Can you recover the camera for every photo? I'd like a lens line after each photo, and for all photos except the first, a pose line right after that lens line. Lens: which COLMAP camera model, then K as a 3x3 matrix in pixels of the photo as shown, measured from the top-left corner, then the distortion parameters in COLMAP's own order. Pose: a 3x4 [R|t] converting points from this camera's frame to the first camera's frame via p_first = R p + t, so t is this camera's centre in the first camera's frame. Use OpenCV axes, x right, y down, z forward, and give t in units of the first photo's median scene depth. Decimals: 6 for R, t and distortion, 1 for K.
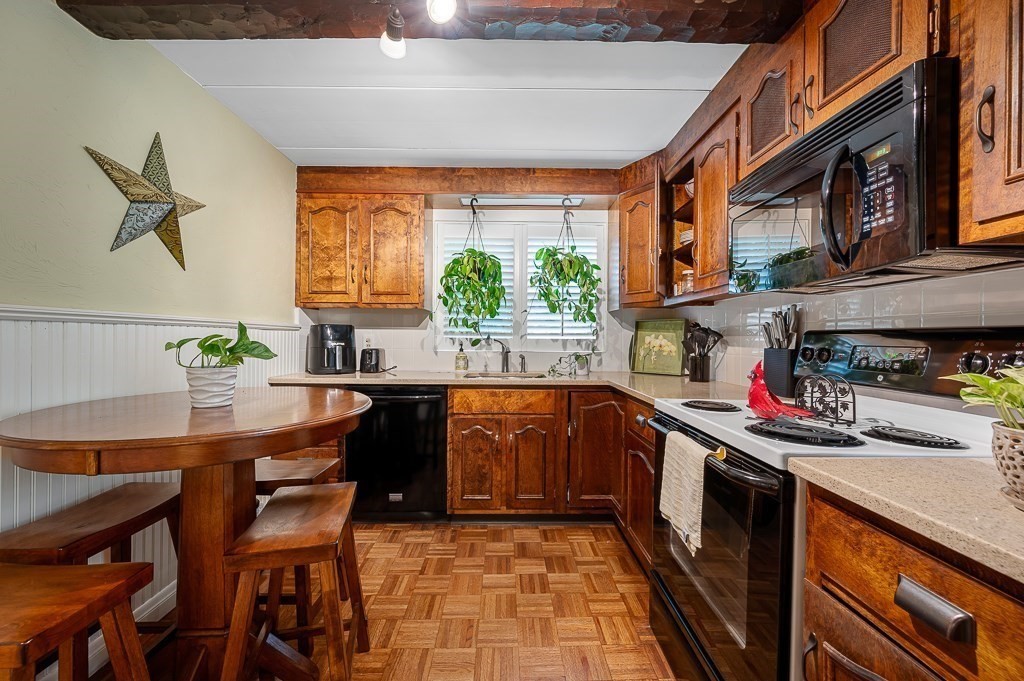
lens RADIAL K [[411.4, 0, 508.0], [0, 411.4, 339.8], [0, 0, 1]] dist [0.010847, -0.000431]
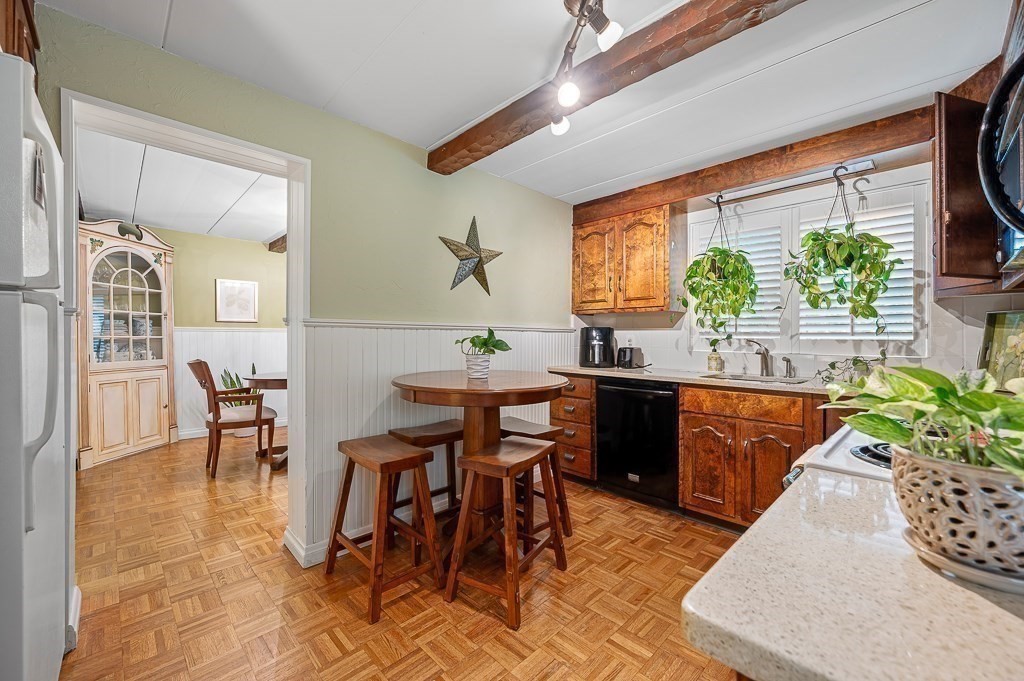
lens RADIAL K [[411.4, 0, 516.5], [0, 411.4, 337.0], [0, 0, 1]] dist [0.010847, -0.000431]
pose [[0.701111, -0.002021, -0.713049, 0.293013], [-0.005186, 0.999955, -0.007933, 0.003271], [0.713033, 0.009260, 0.701069, -0.030456]]
